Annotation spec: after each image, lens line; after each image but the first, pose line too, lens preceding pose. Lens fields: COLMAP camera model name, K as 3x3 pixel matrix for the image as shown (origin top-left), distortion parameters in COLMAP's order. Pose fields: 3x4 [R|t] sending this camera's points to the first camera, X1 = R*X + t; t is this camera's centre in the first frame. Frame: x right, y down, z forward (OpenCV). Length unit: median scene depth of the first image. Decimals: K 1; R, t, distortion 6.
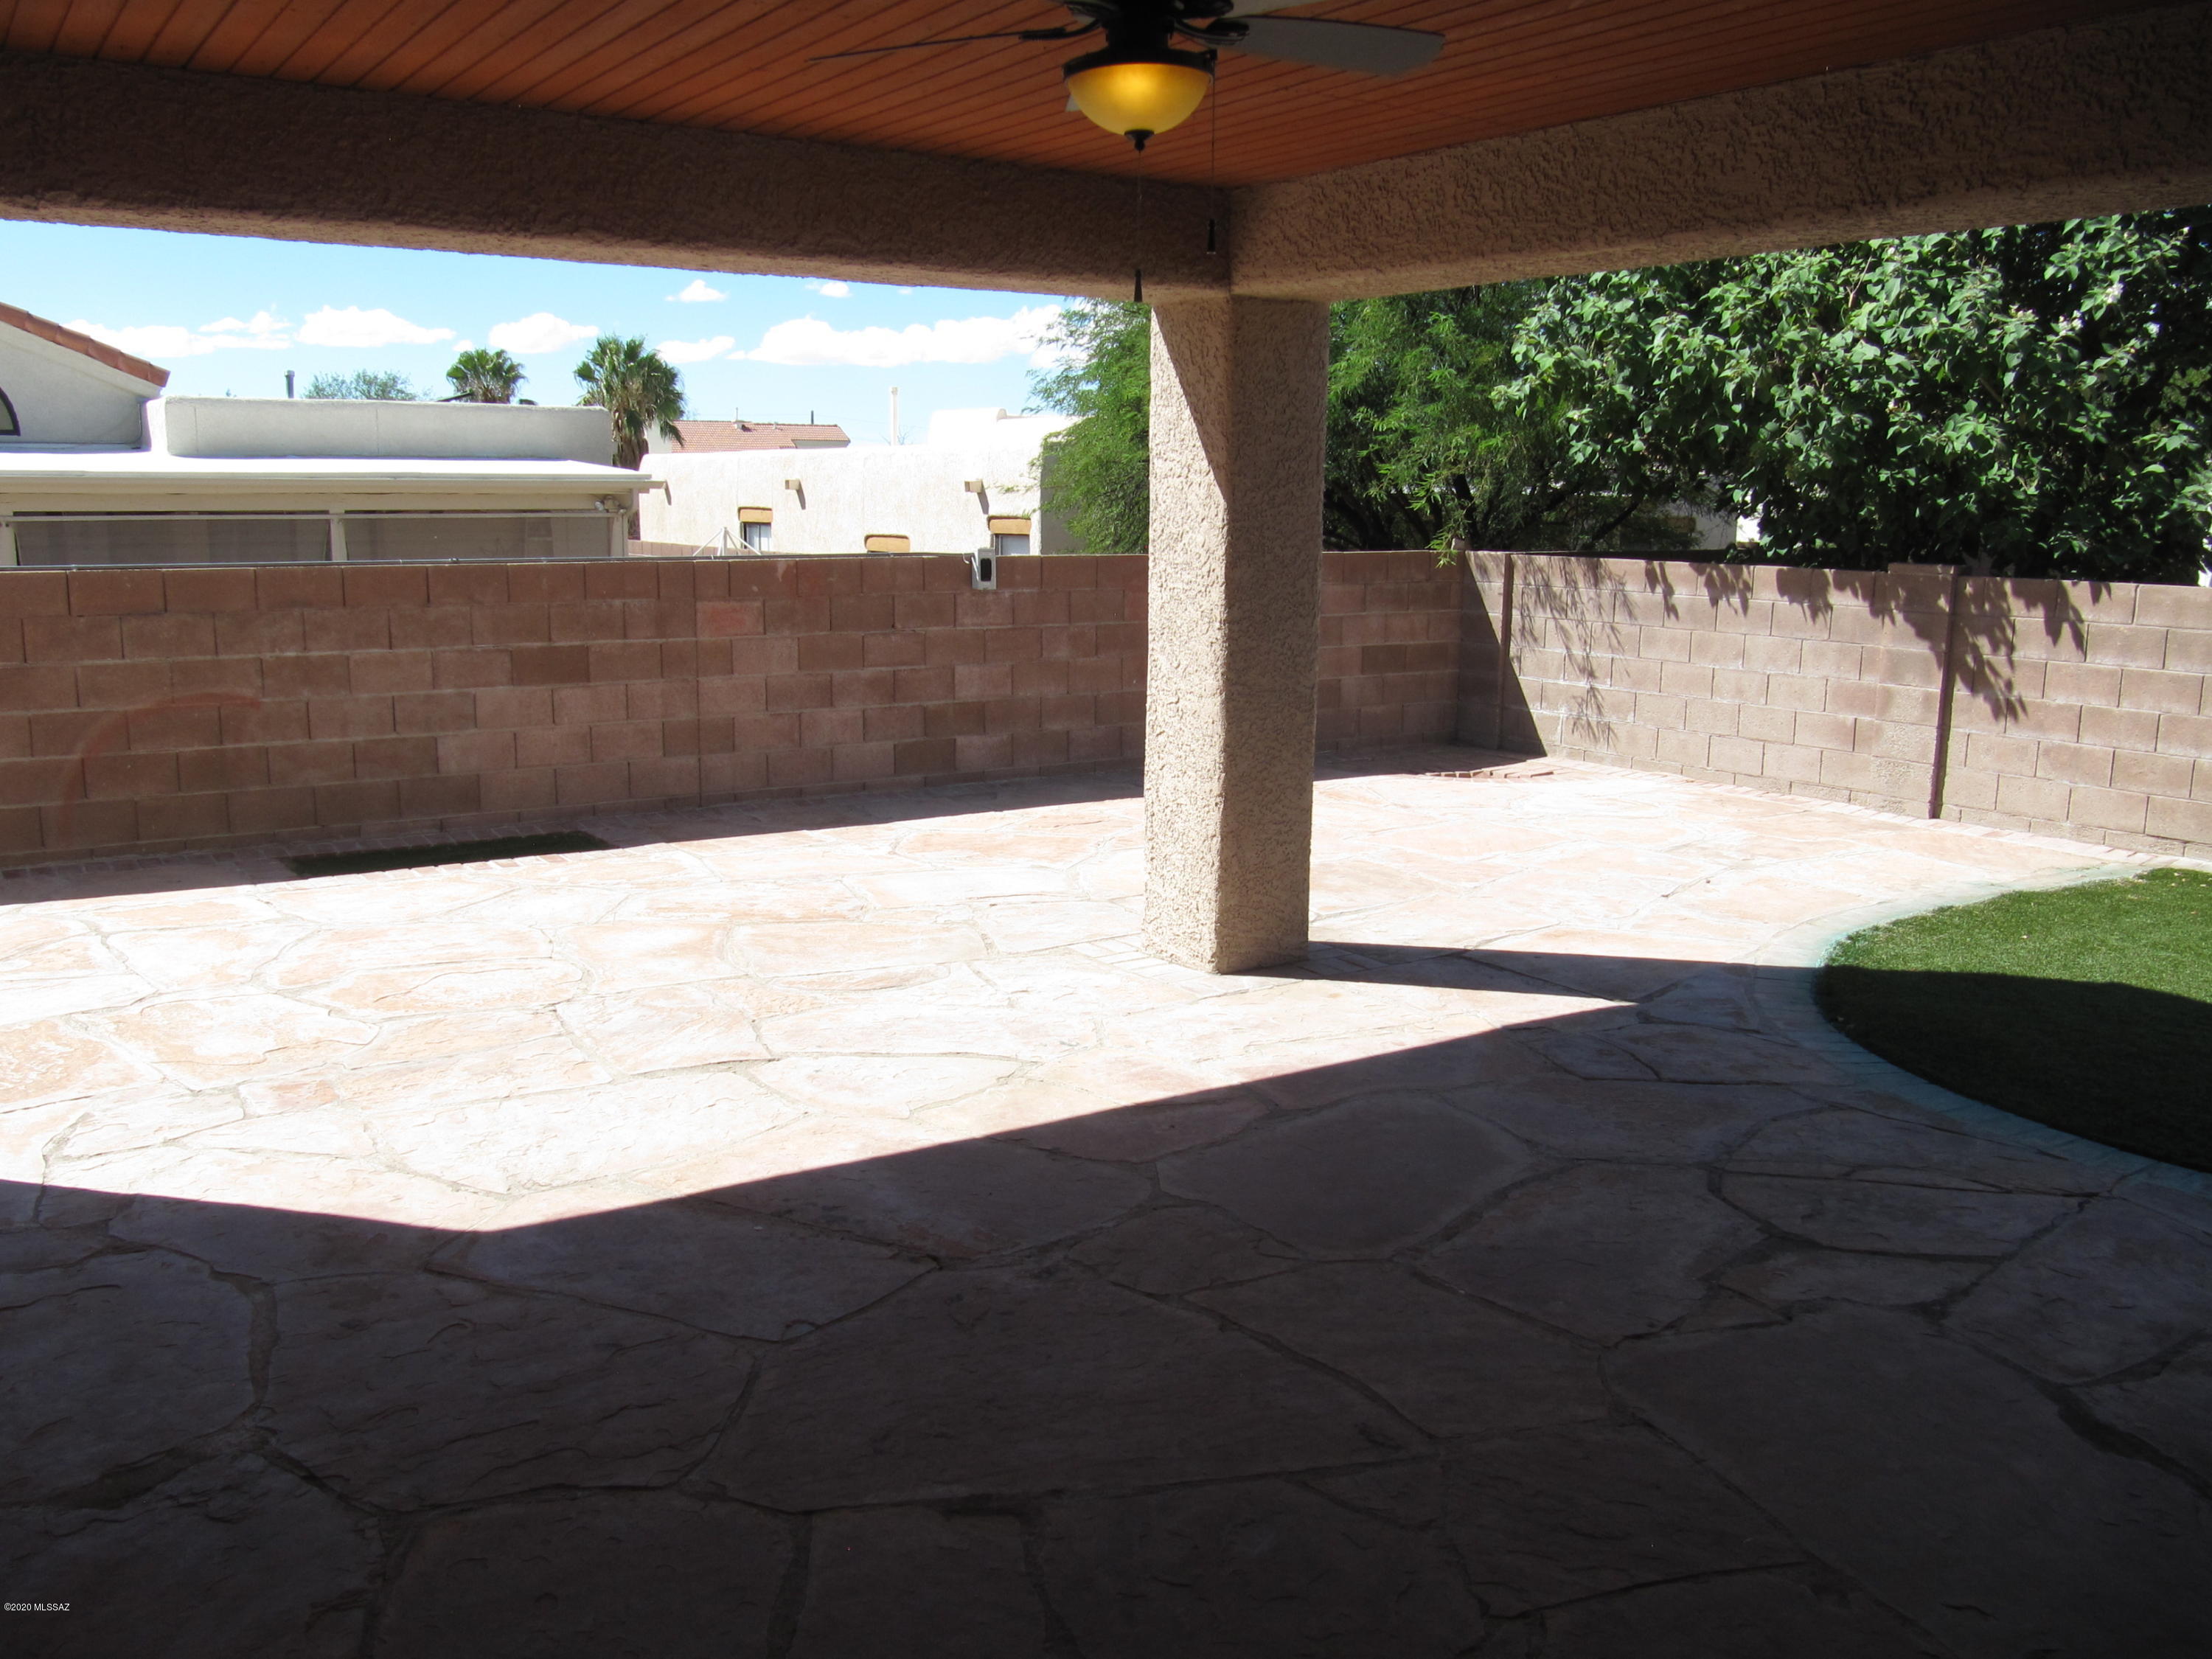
lens RADIAL K [[1836.5, 0, 1106.0], [0, 1836.5, 829.5], [0, 0, 1]] dist [-0.043003, 0.014622]
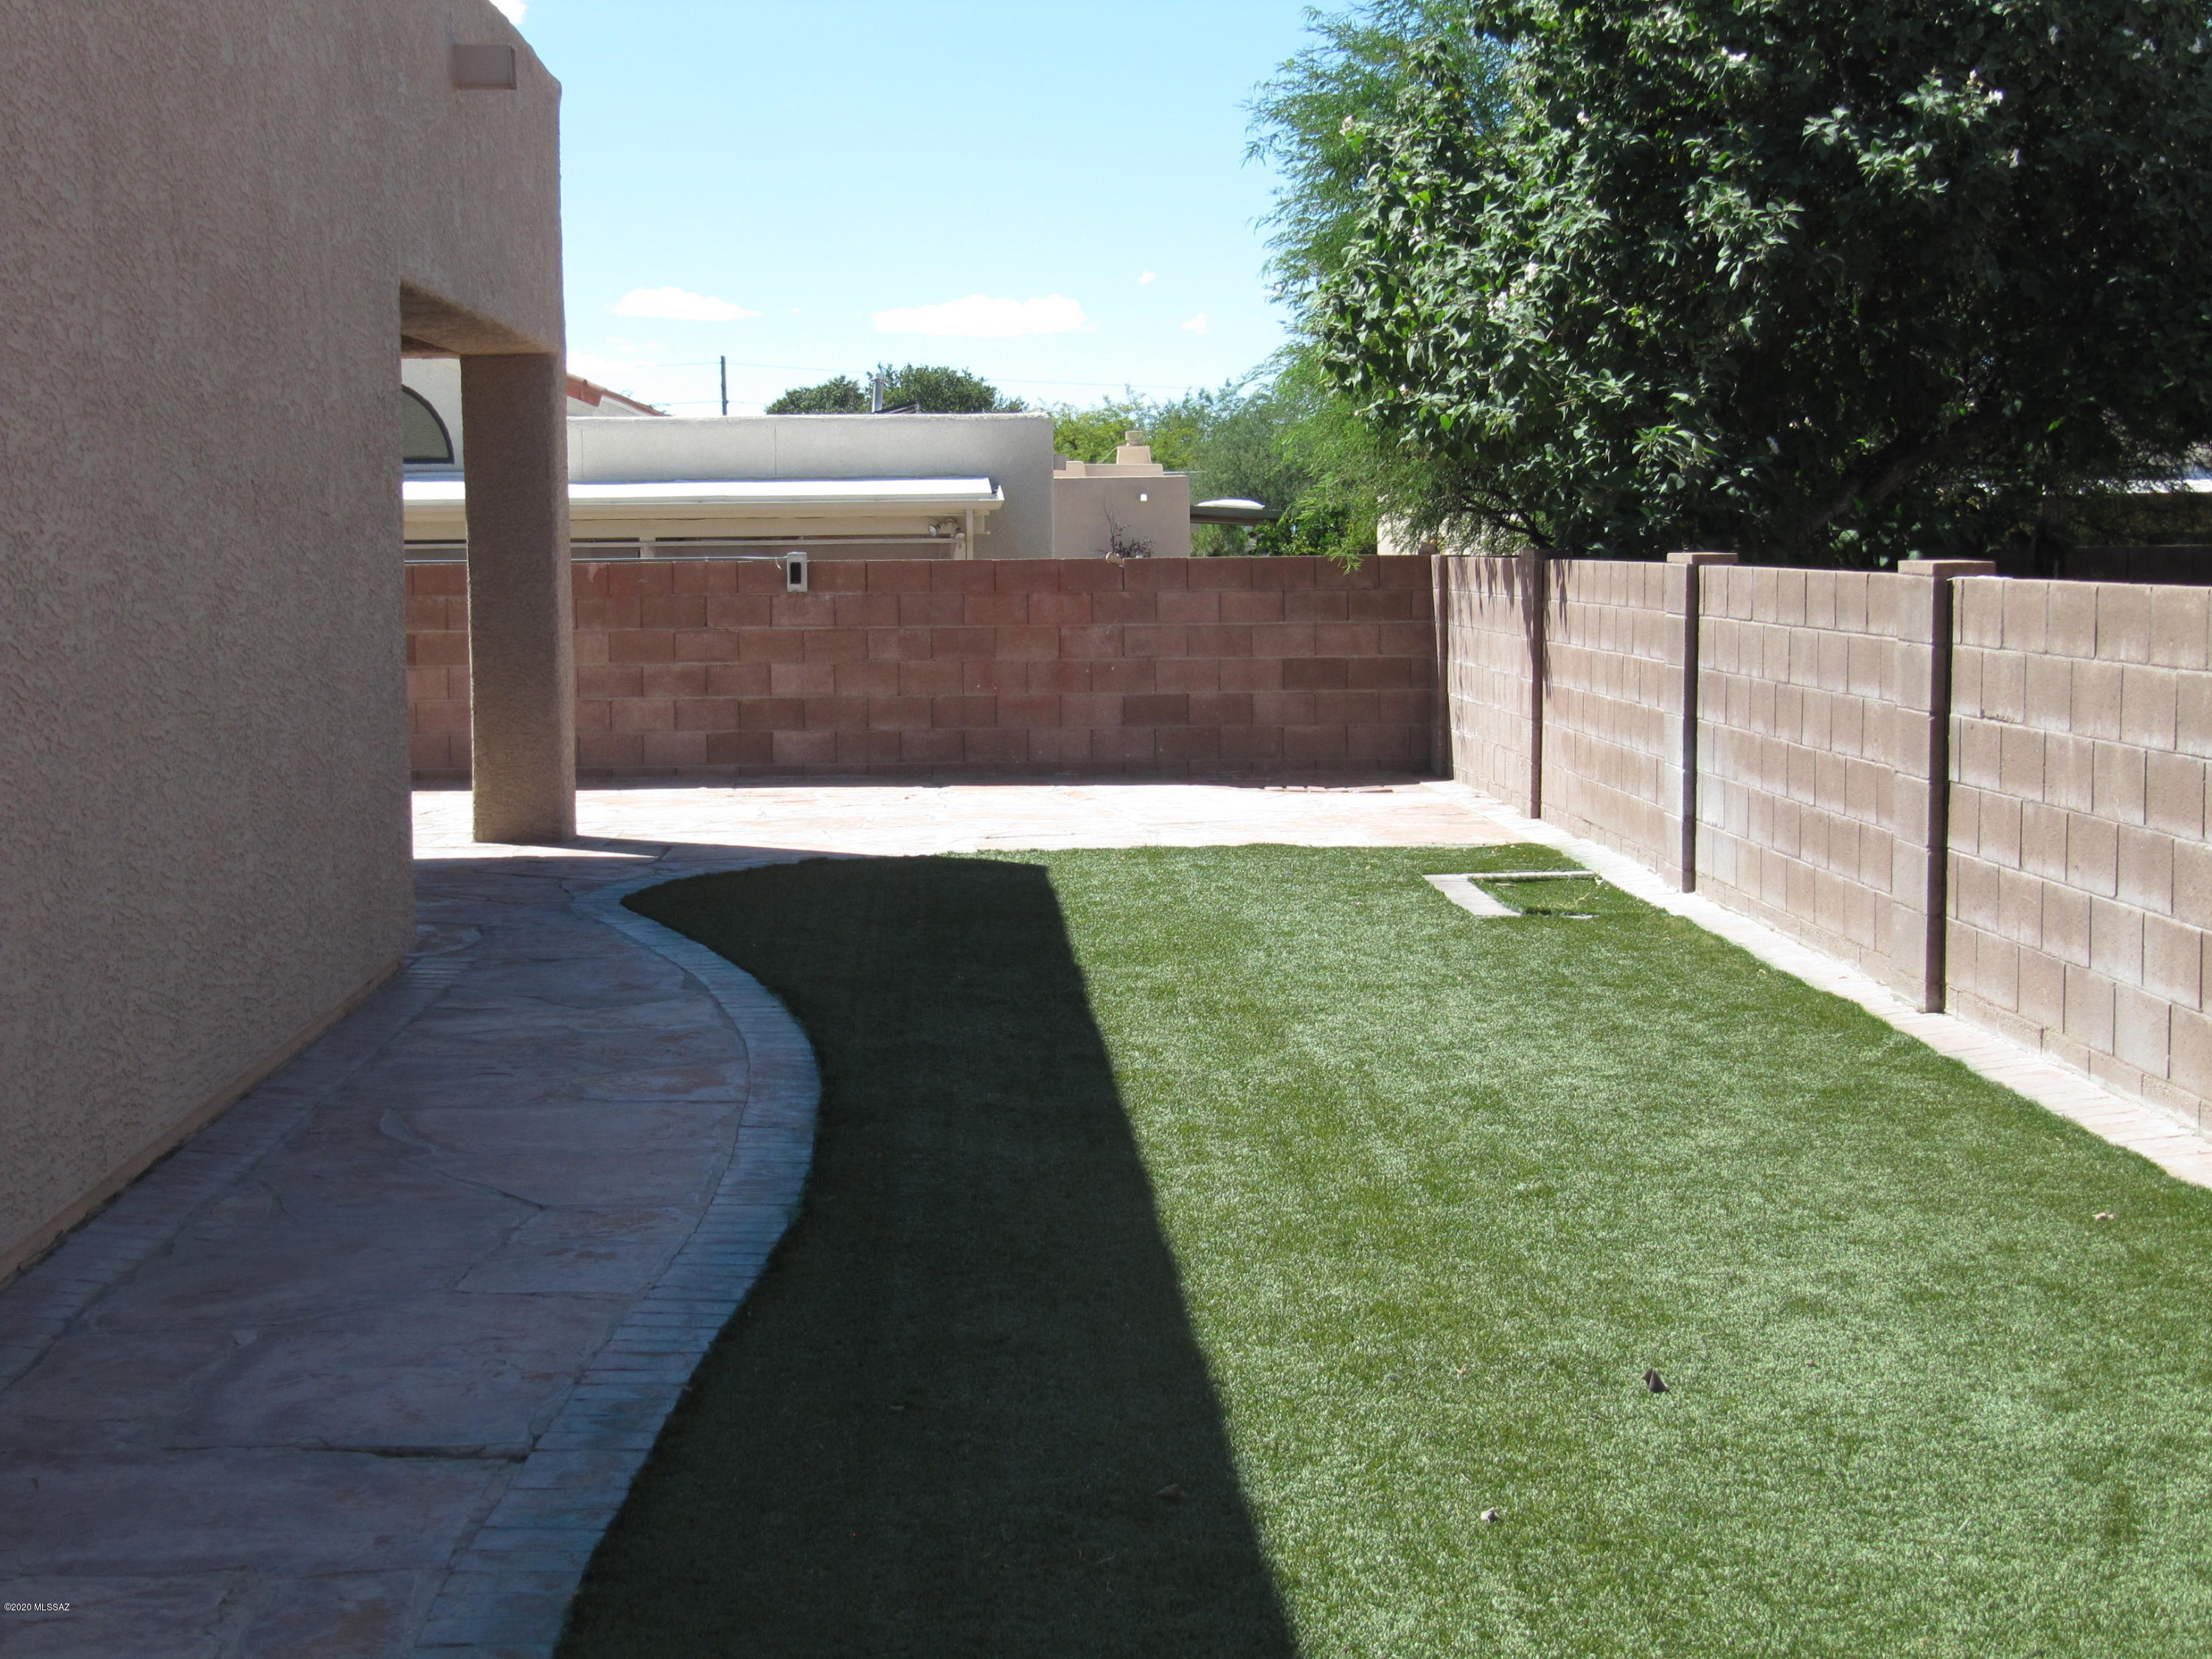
lens RADIAL K [[3494.4, 0, 1106.0], [0, 3494.4, 829.5], [0, 0, 1]] dist [-0.038361, -0.035196]
pose [[0.858512, 0.025657, -0.512151, 1.093243], [-0.075616, 0.994163, -0.076951, 0.143120], [0.507187, 0.104790, 0.855442, -0.600662]]
